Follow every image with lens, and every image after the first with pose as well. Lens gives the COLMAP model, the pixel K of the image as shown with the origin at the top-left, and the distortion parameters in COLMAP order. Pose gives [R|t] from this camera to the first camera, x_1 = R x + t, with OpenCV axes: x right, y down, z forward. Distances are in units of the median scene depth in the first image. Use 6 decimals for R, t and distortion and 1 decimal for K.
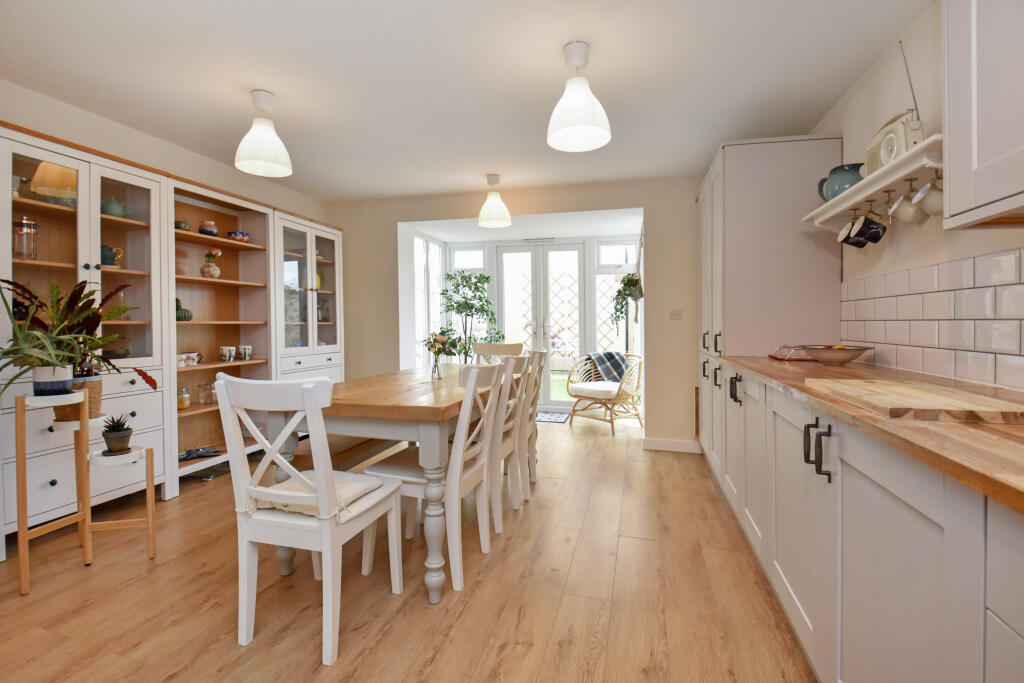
lens RADIAL K [[461.2, 0, 514.7], [0, 461.2, 323.7], [0, 0, 1]] dist [-0.025055, 0.000147]
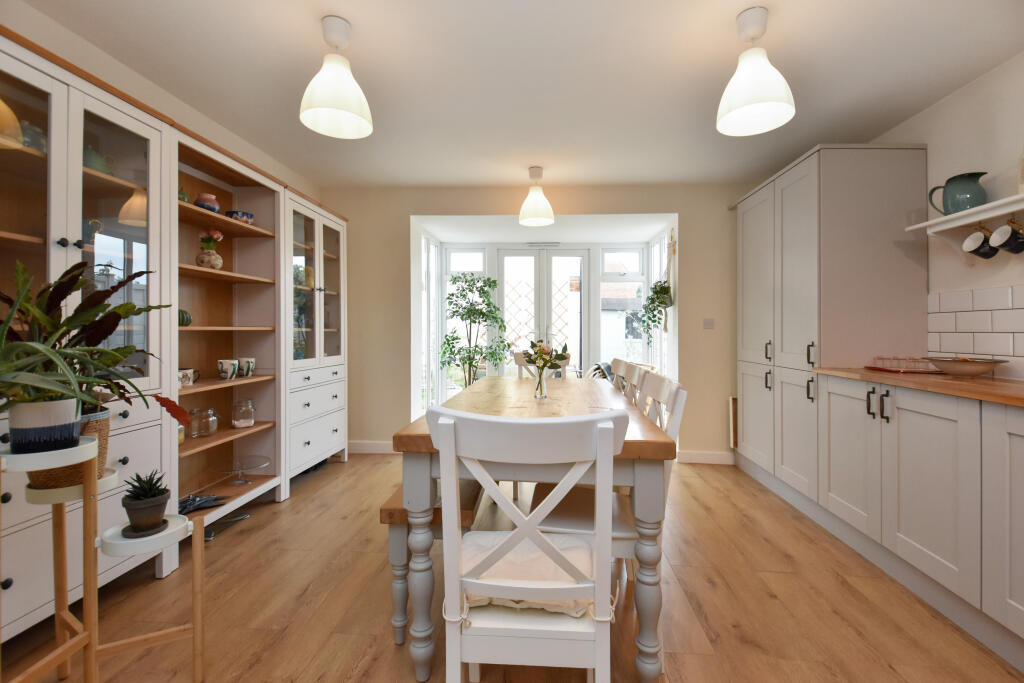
lens RADIAL K [[451.2, 0, 513.2], [0, 451.2, 328.8], [0, 0, 1]] dist [-0.000084, -0.000690]
pose [[0.982132, 0.007941, 0.188028, -0.268629], [-0.007026, 0.999960, -0.005533, -0.001092], [-0.188064, 0.004113, 0.982148, 0.145110]]
